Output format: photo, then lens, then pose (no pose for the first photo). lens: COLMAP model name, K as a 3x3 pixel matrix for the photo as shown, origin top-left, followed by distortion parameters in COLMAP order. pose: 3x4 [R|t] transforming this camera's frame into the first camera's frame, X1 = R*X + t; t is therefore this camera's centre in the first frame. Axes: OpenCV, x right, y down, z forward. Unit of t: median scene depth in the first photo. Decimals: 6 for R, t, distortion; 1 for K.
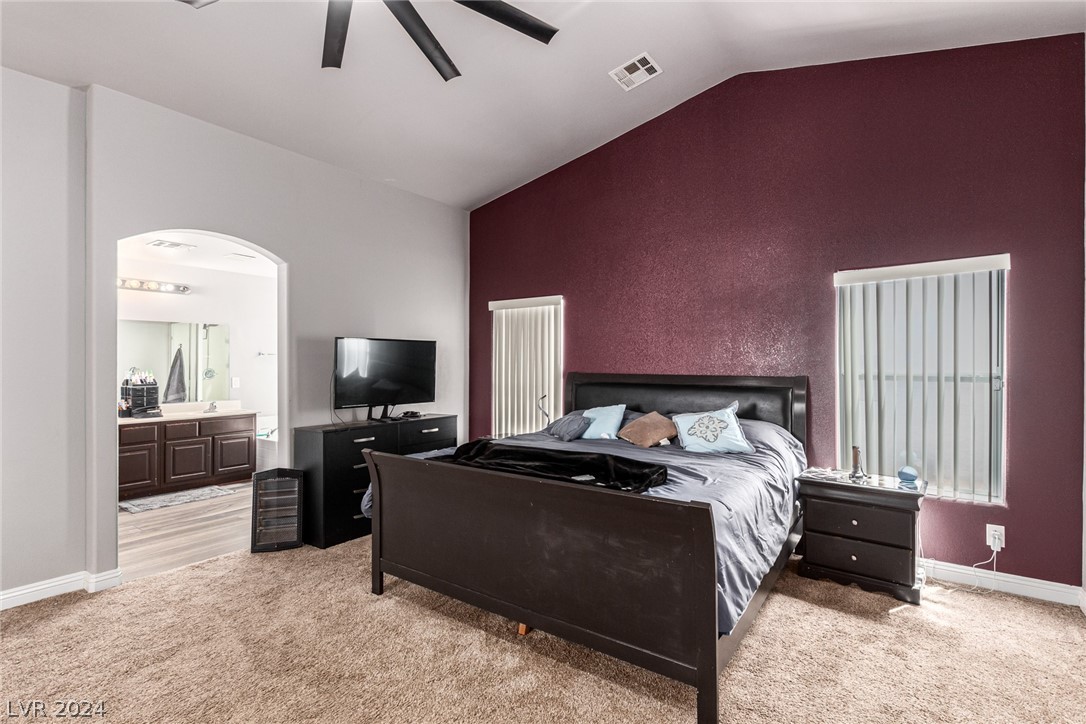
lens RADIAL K [[512.6, 0, 542.2], [0, 512.6, 362.3], [0, 0, 1]] dist [0.008755, -0.004387]
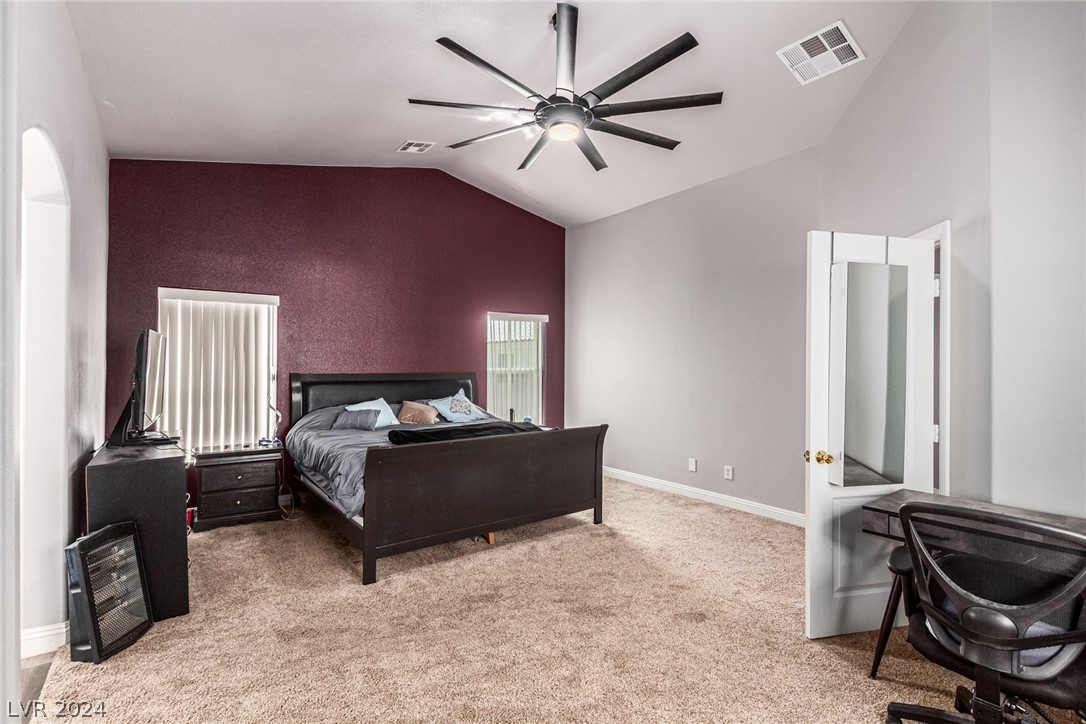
lens RADIAL K [[512.6, 0, 547.2], [0, 512.6, 362.2], [0, 0, 1]] dist [0.008755, -0.004387]
pose [[0.295474, 0.002937, 0.955346, -0.982367], [-0.000157, 0.999995, -0.003026, 0.000430], [-0.955351, 0.000745, 0.295473, 0.277147]]
